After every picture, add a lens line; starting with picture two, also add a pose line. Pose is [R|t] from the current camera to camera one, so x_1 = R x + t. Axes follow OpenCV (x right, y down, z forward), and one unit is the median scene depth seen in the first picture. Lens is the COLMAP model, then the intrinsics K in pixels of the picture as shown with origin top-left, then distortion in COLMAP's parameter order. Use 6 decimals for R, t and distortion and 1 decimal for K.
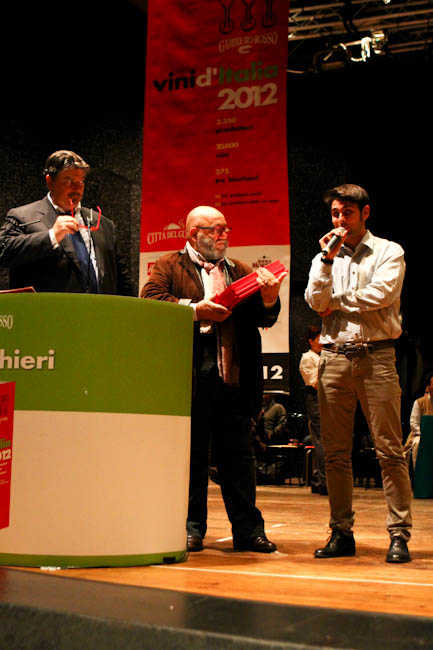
lens RADIAL K [[987.8, 0, 216.5], [0, 987.8, 325.0], [0, 0, 1]] dist [-0.075508, 0.001758]
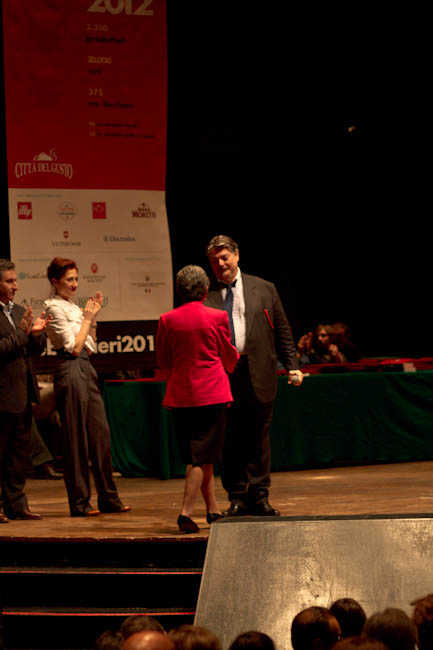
lens RADIAL K [[2545.0, 0, 216.5], [0, 2545.0, 325.0], [0, 0, 1]] dist [-0.007981, -4.824064]
pose [[0.503047, -0.028154, 0.863801, -1.730598], [-0.069212, 0.994947, 0.072735, -0.124569], [-0.861483, -0.096374, 0.498556, -0.131612]]
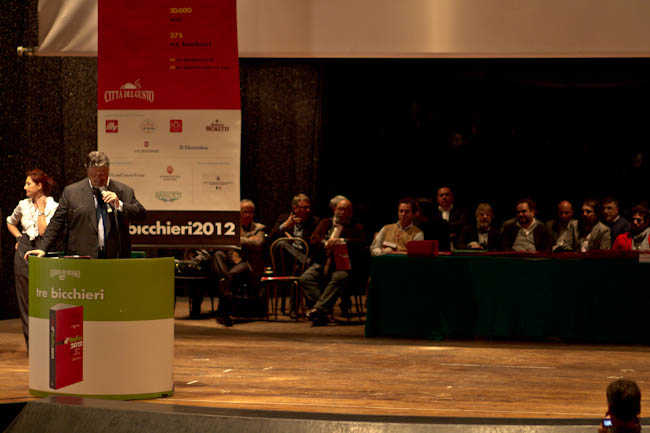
lens RADIAL K [[2545.0, 0, 325.0], [0, 2545.0, 216.5], [0, 0, 1]] dist [-0.007981, -4.824064]
pose [[0.996580, -0.017937, 0.080658, -0.058225], [0.004851, 0.987172, 0.159587, -0.395979], [-0.082486, -0.158650, 0.983883, -1.701808]]
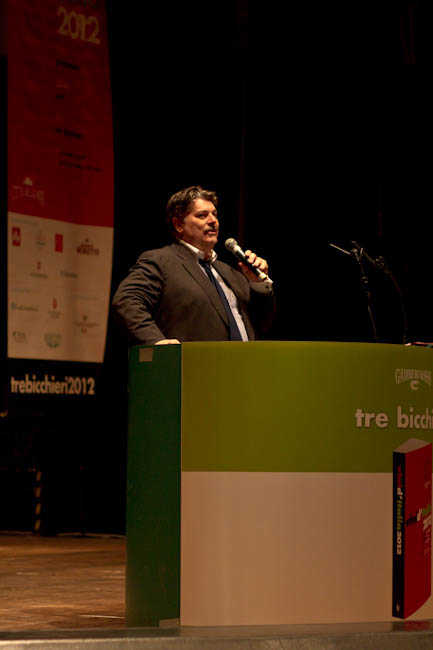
lens RADIAL K [[2545.0, 0, 216.5], [0, 2545.0, 325.0], [0, 0, 1]] dist [-0.007981, -4.824064]
pose [[0.018178, 0.024910, 0.999524, -1.941921], [-0.133382, 0.990815, -0.022267, 0.029224], [-0.990898, -0.132914, 0.021334, 0.816476]]
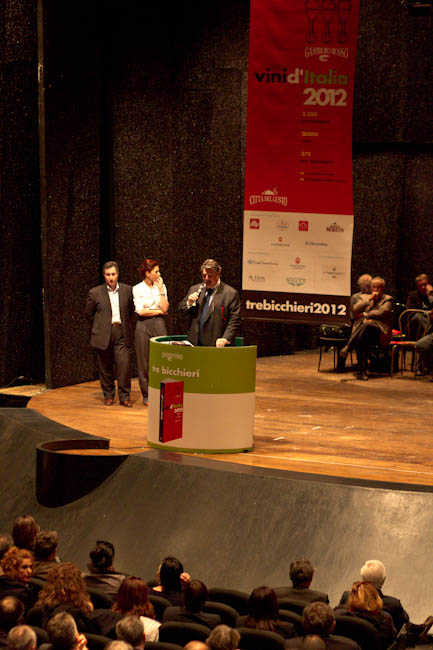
lens RADIAL K [[2545.0, 0, 216.5], [0, 2545.0, 325.0], [0, 0, 1]] dist [-0.007981, -4.824064]
pose [[0.993952, 0.019751, -0.108025, 0.257753], [0.003498, 0.977501, 0.210902, -0.647323], [0.109760, -0.210004, 0.971520, -2.351358]]
